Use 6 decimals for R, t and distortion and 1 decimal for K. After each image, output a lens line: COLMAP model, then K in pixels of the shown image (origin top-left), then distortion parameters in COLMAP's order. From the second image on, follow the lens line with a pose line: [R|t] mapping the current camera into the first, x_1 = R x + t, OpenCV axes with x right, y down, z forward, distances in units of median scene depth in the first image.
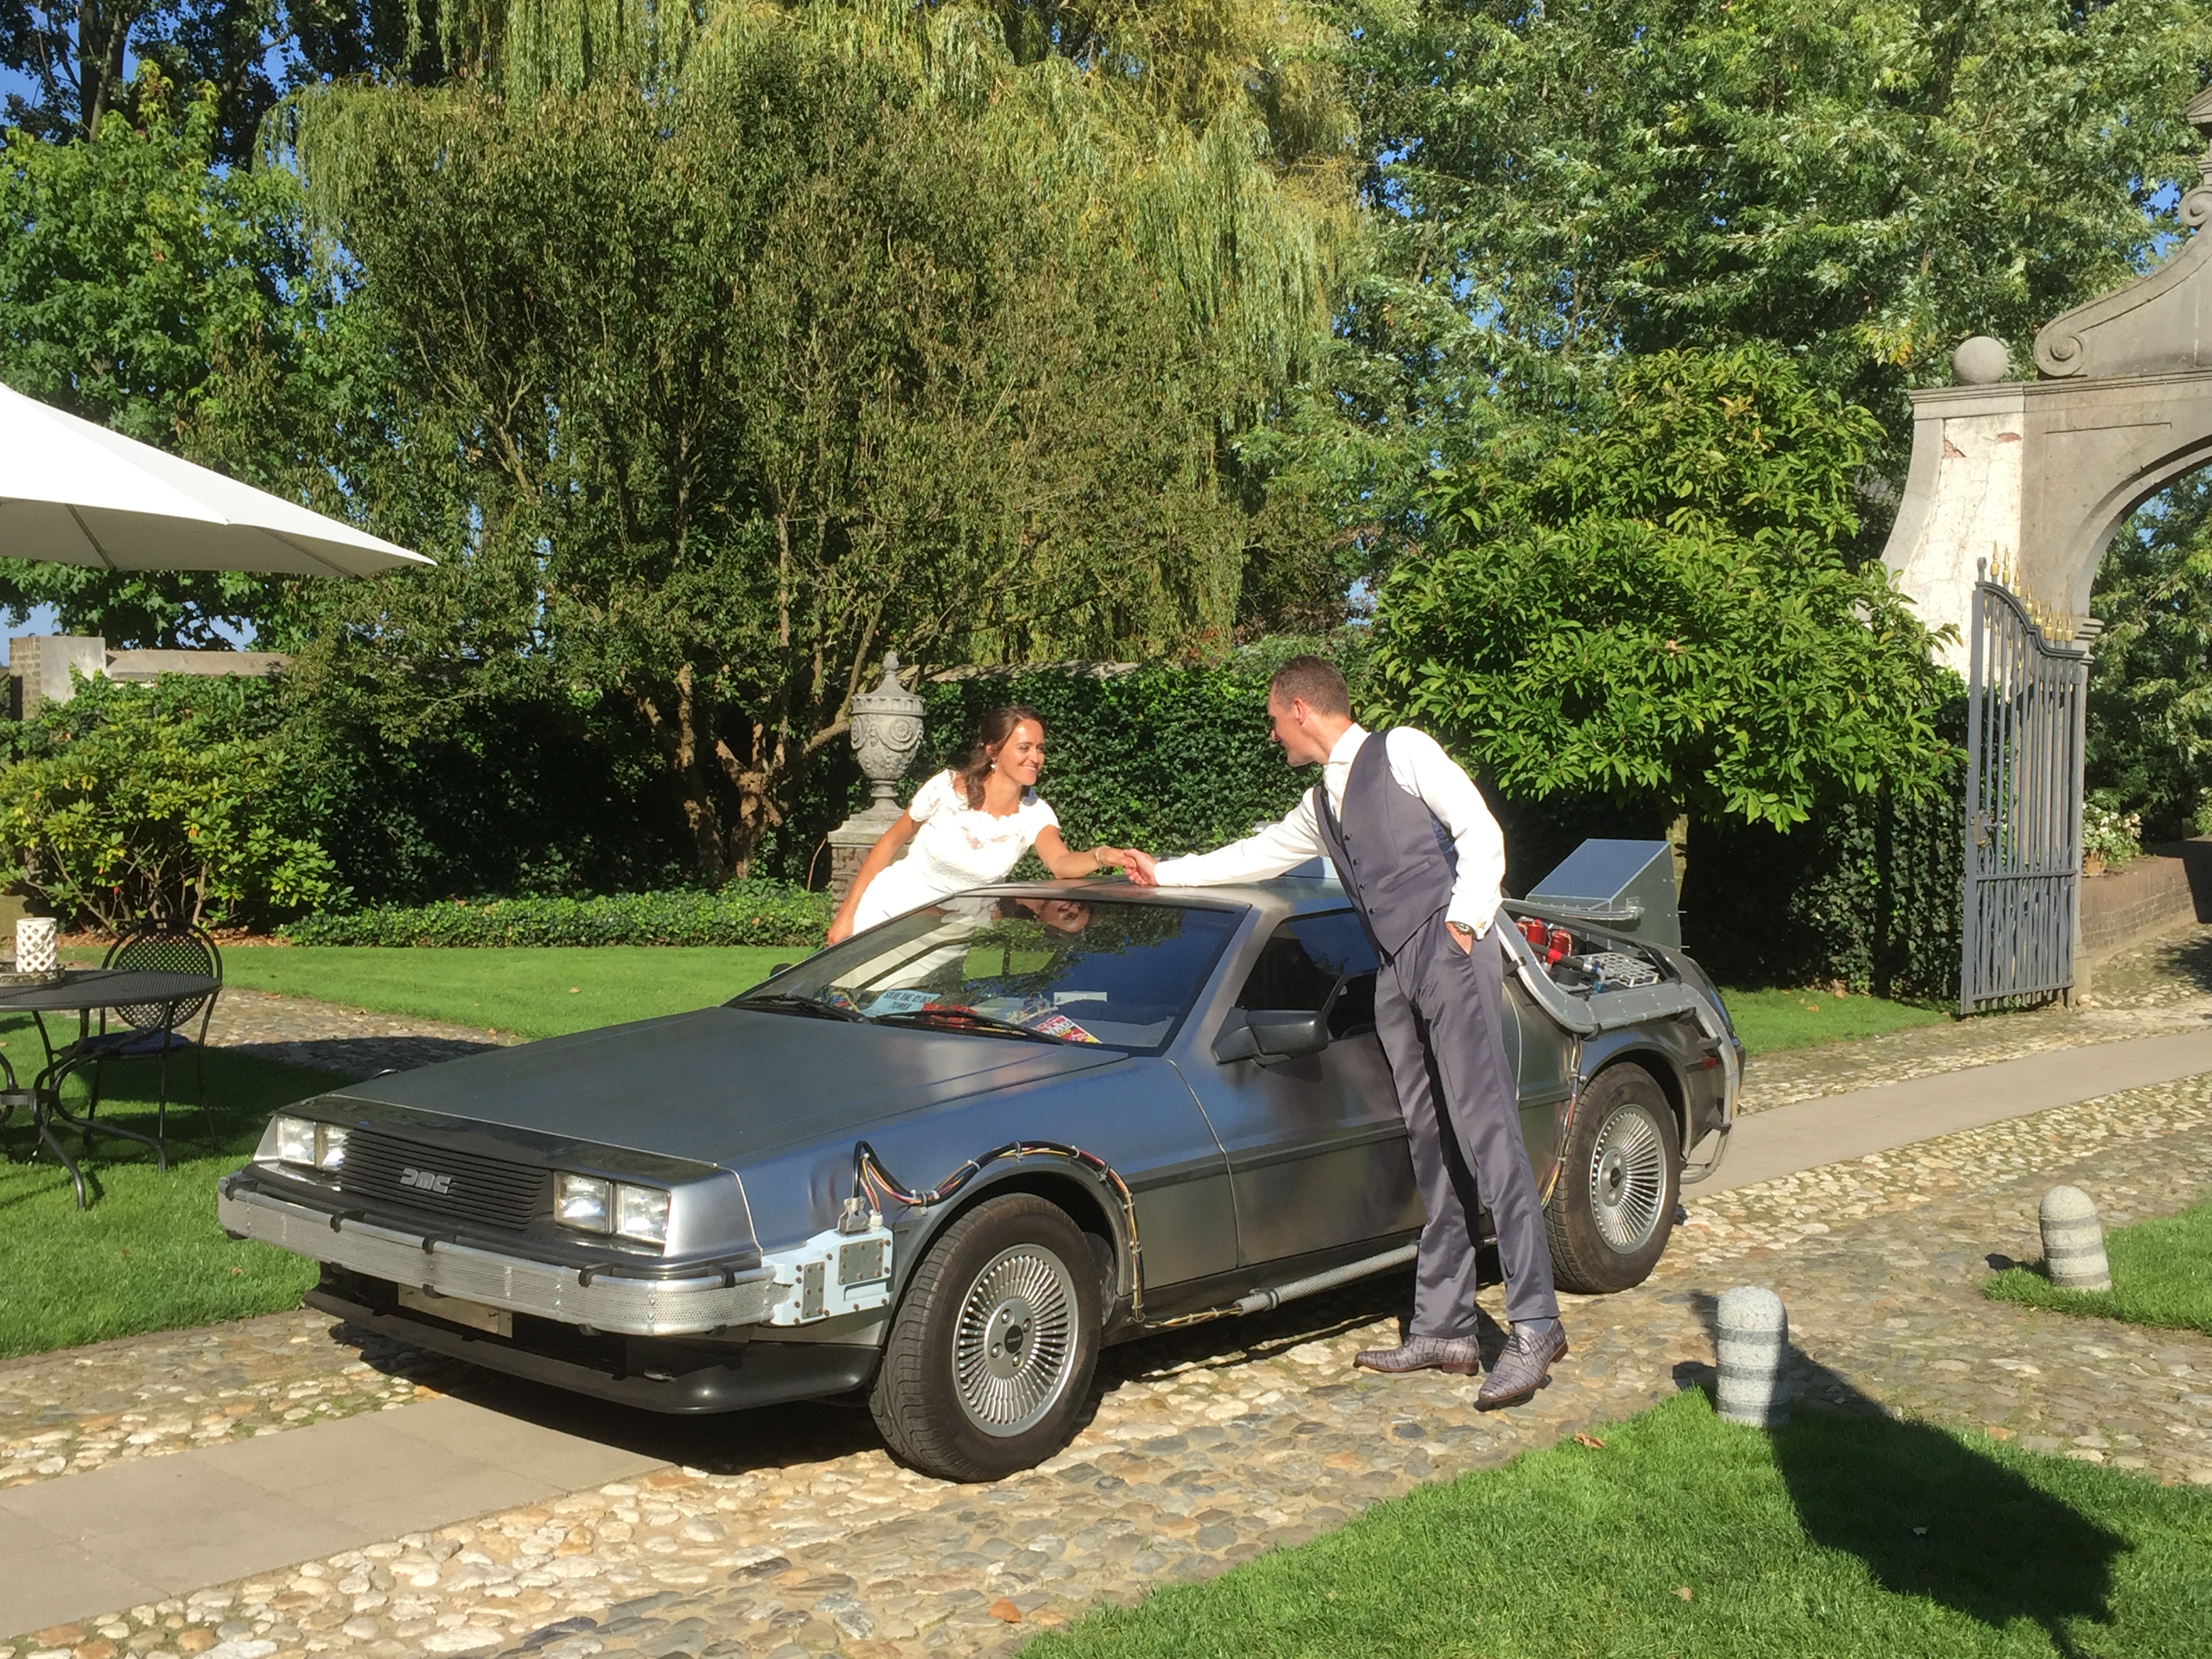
lens RADIAL K [[2357.8, 0, 1106.0], [0, 2357.8, 829.5], [0, 0, 1]] dist [0.086576, -0.004348]
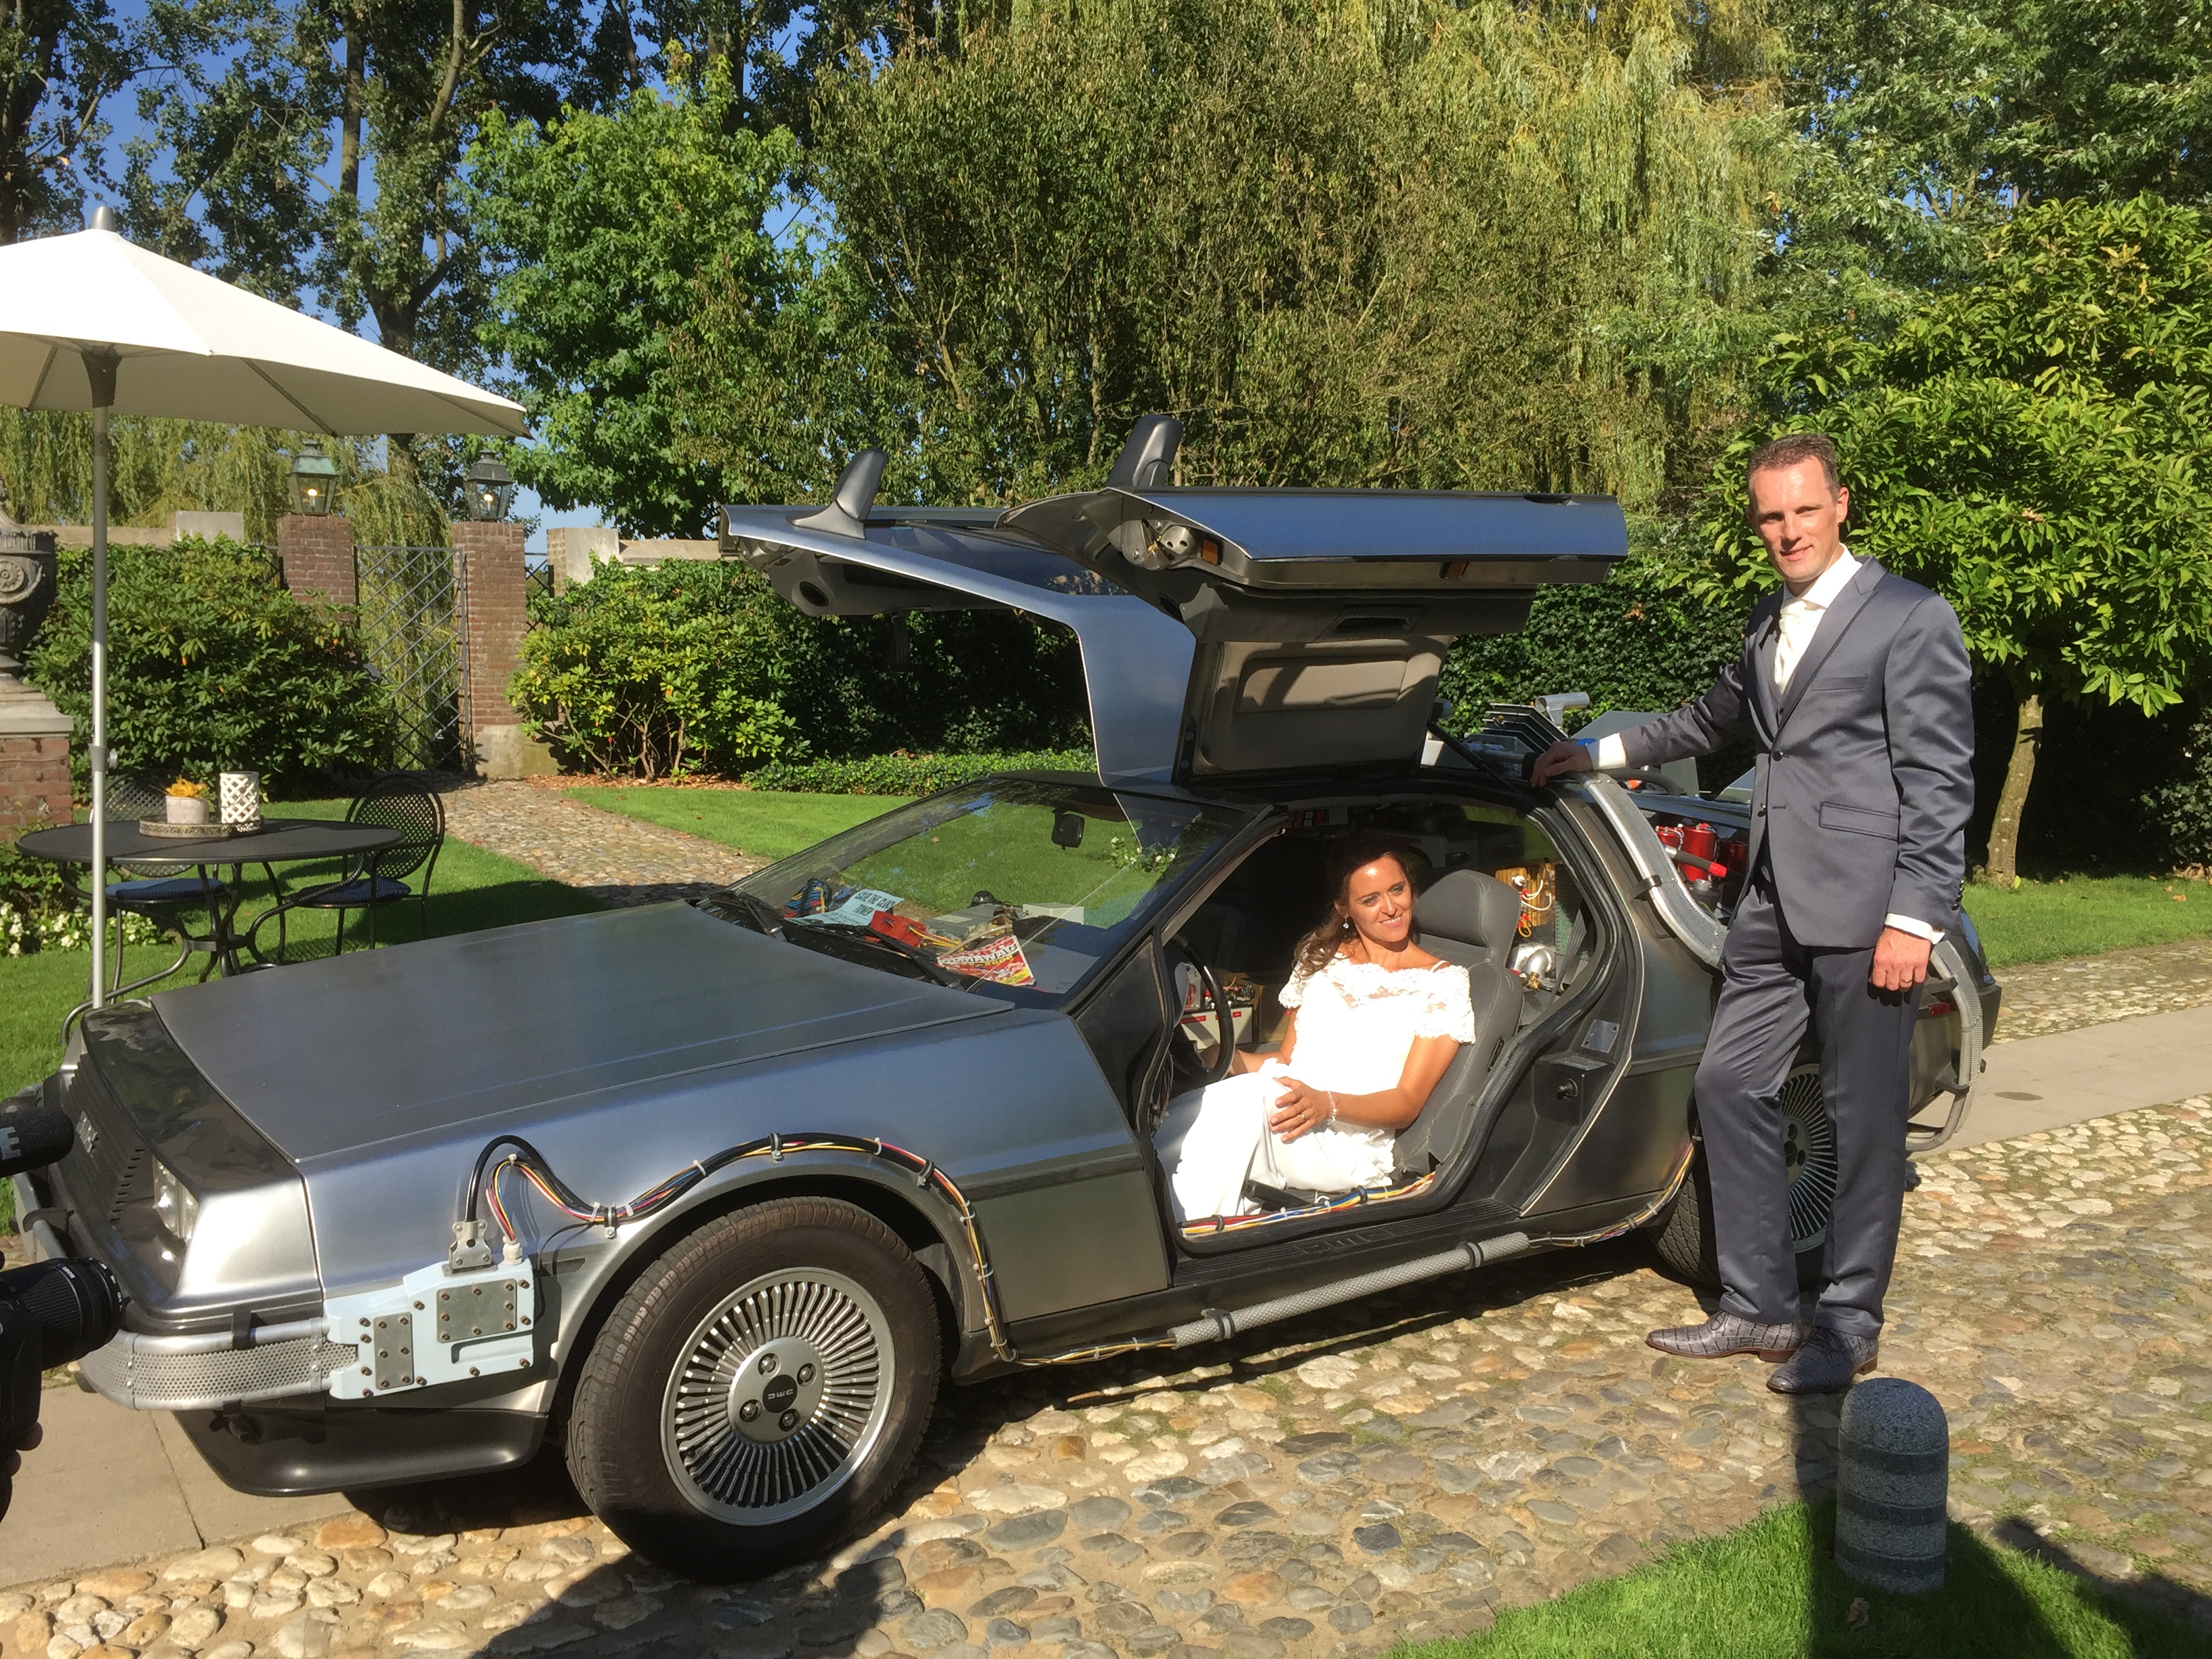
lens RADIAL K [[1884.0, 0, 1106.0], [0, 1884.0, 829.5], [0, 0, 1]] dist [0.105011, -0.146872]
pose [[0.970149, 0.030516, -0.240583, 0.066163], [-0.013624, 0.997343, 0.071564, -0.001398], [0.242127, -0.066150, 0.967987, 0.156278]]
